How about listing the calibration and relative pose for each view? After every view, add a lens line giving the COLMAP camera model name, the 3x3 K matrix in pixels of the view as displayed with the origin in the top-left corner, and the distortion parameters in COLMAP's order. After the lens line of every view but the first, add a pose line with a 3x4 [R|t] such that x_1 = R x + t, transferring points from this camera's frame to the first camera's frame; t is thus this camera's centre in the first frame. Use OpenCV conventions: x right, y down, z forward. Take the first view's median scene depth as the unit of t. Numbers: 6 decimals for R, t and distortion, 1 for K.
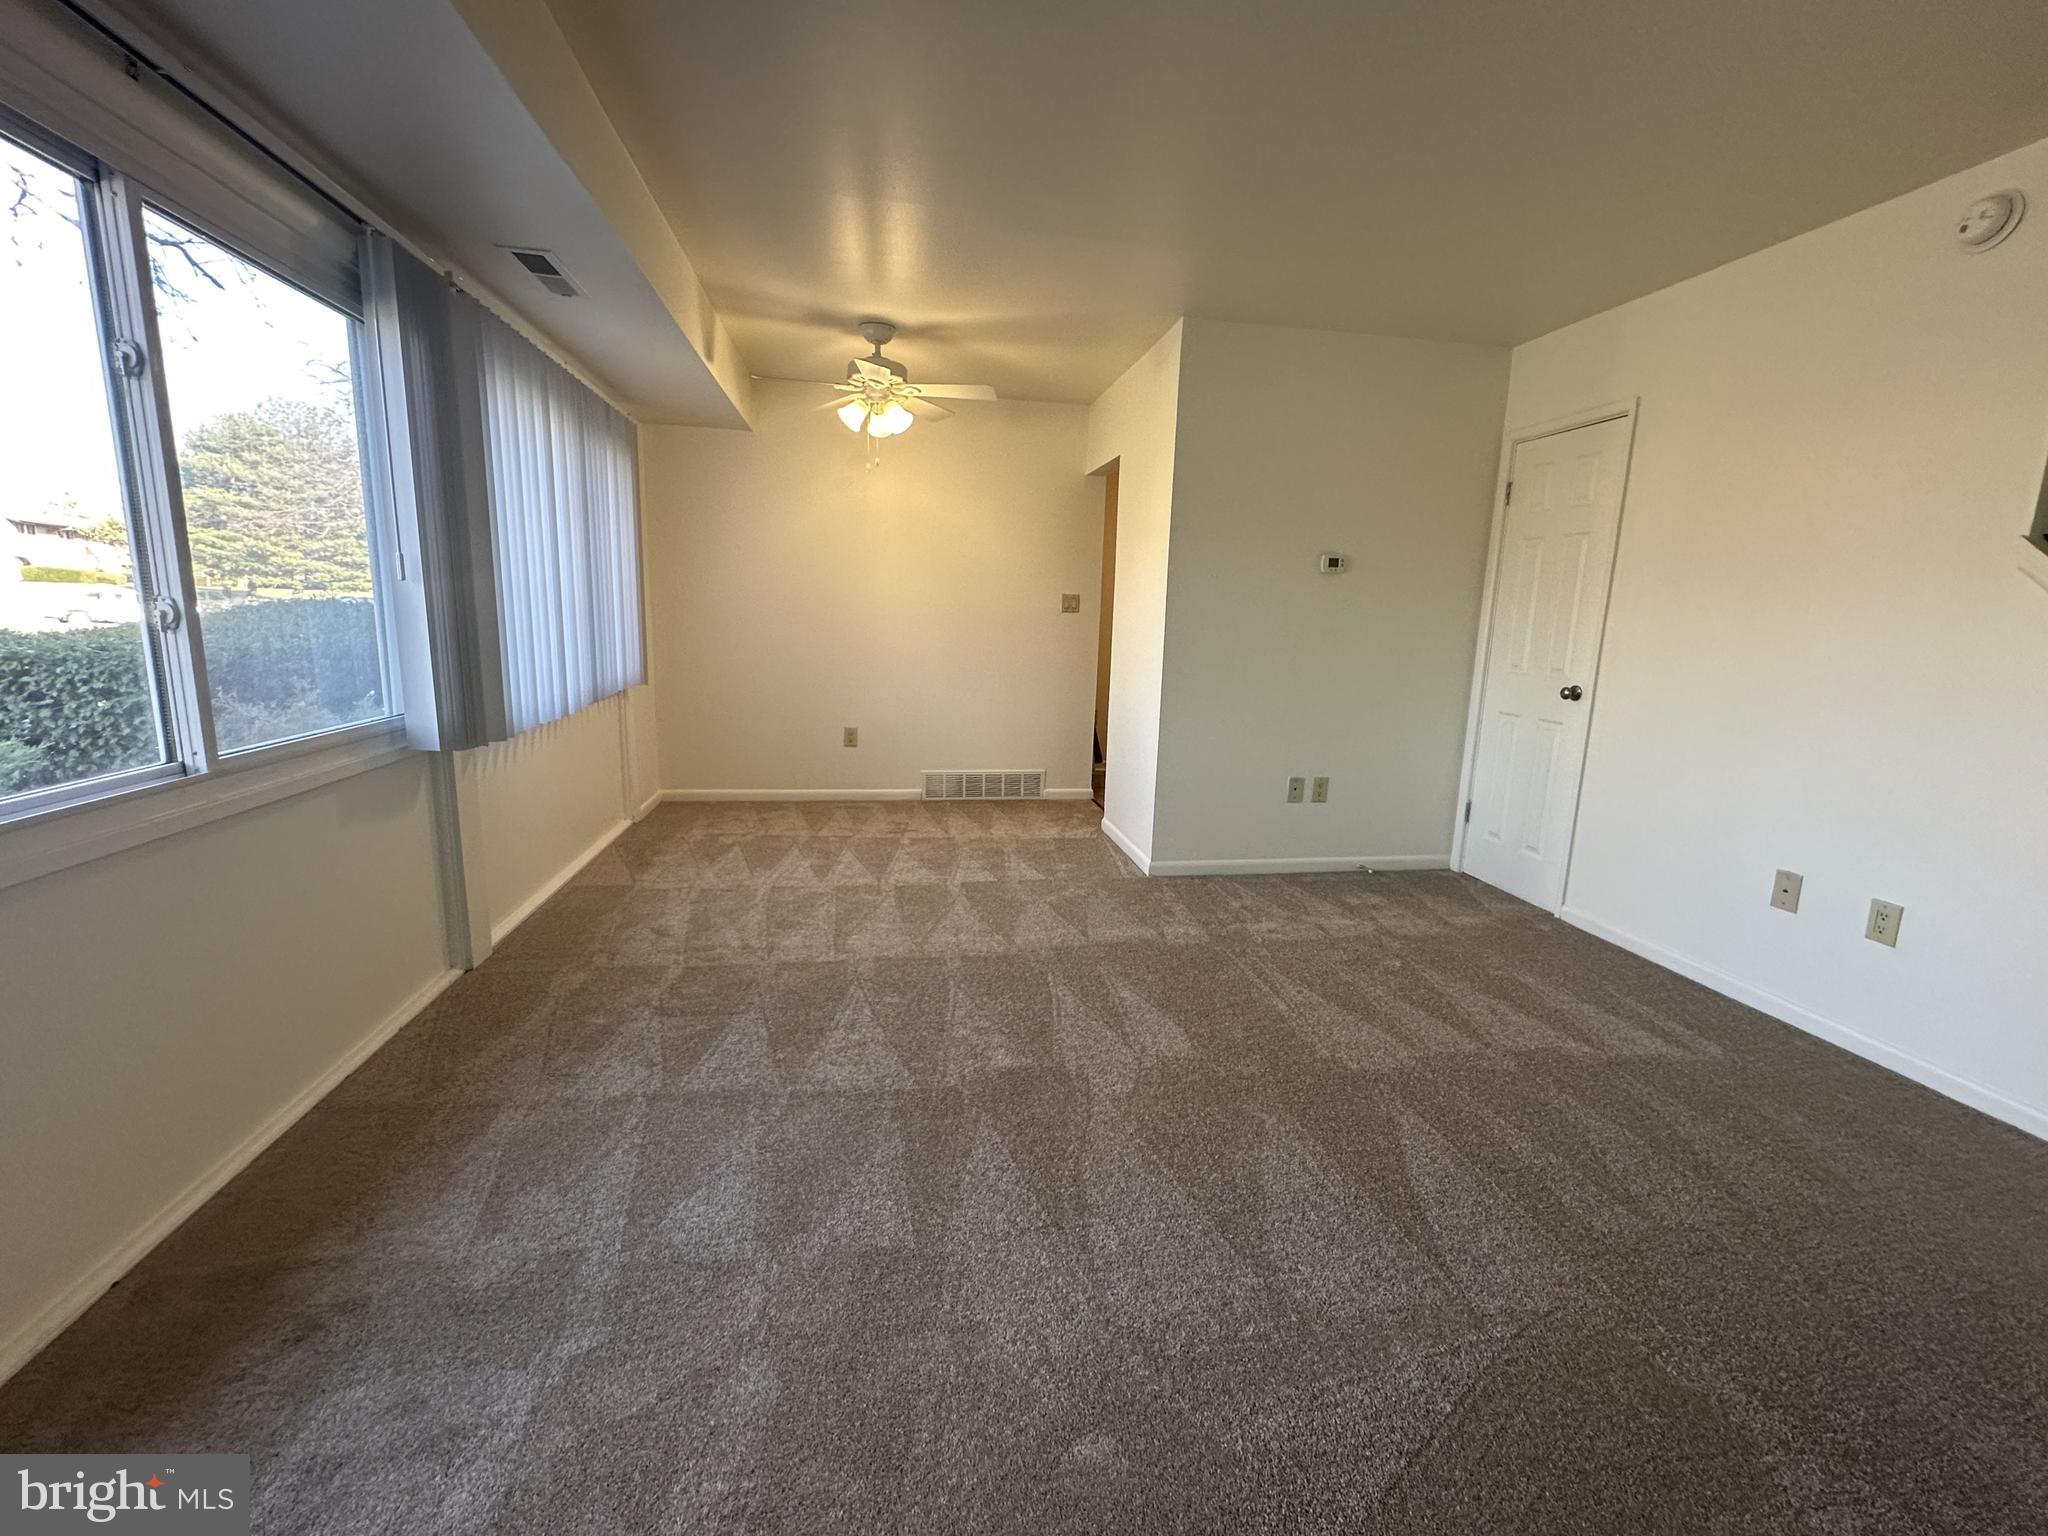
lens RADIAL K [[863.0, 0, 1026.4], [0, 863.0, 774.1], [0, 0, 1]] dist [0.001330, -0.000069]
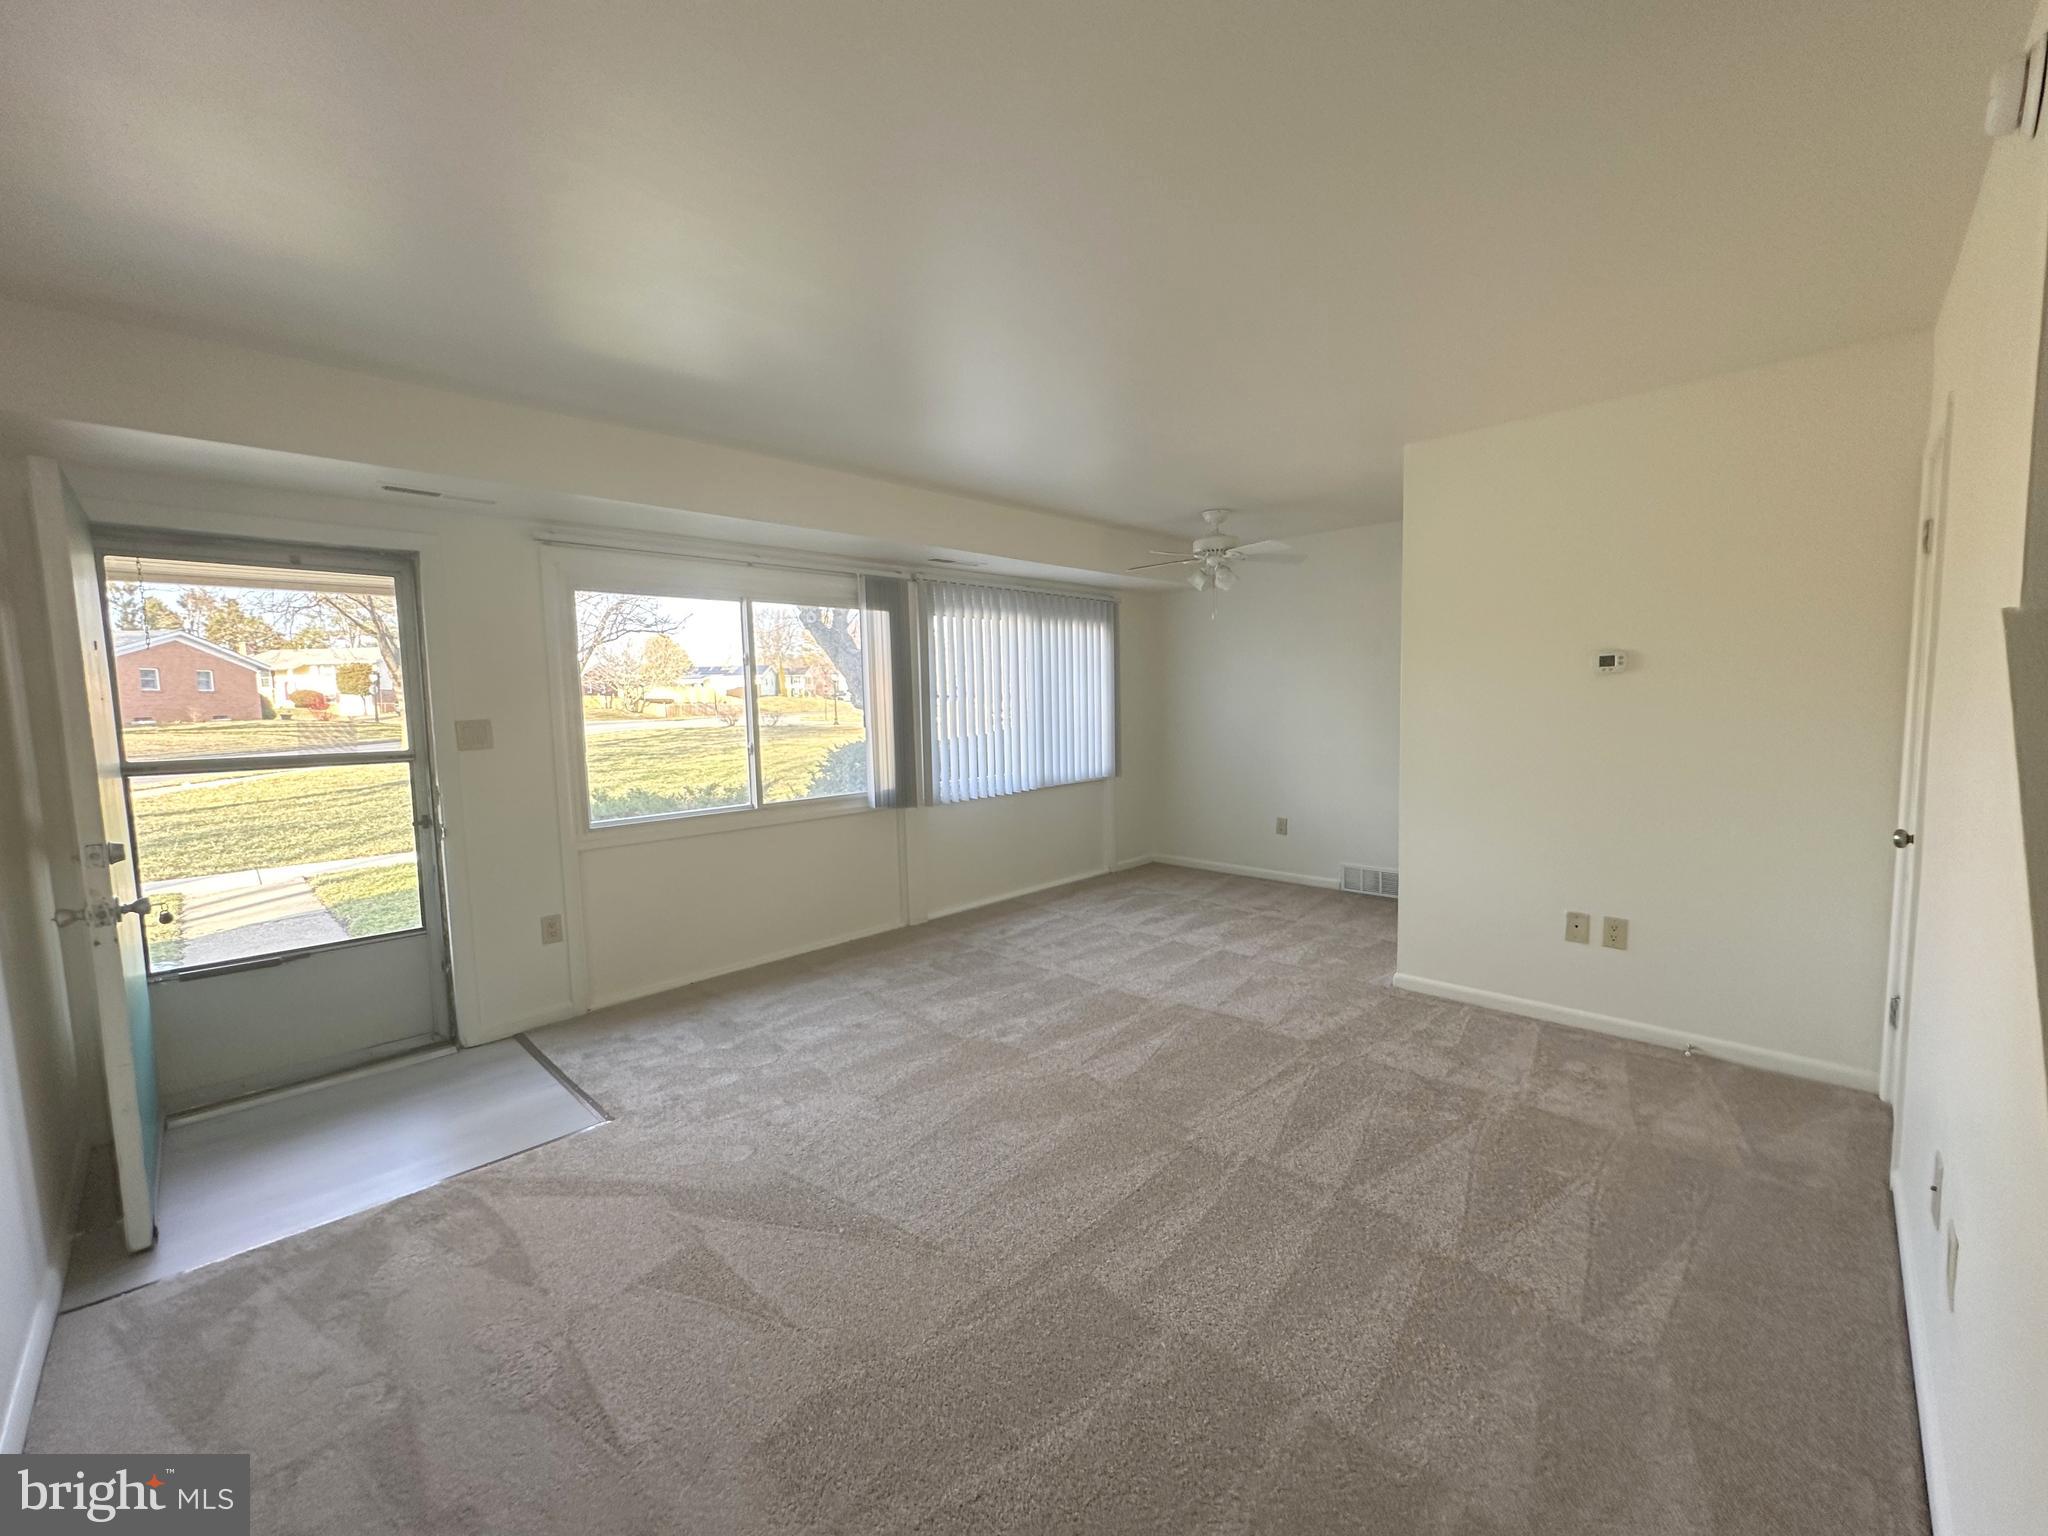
lens RADIAL K [[820.5, 0, 1027.1], [0, 820.5, 767.5], [0, 0, 1]] dist [-0.000786, -0.000665]
pose [[0.581673, 0.023890, -0.813072, 0.793135], [-0.109521, 0.992767, -0.049181, -0.046977], [0.806016, 0.117656, 0.580082, 0.104870]]
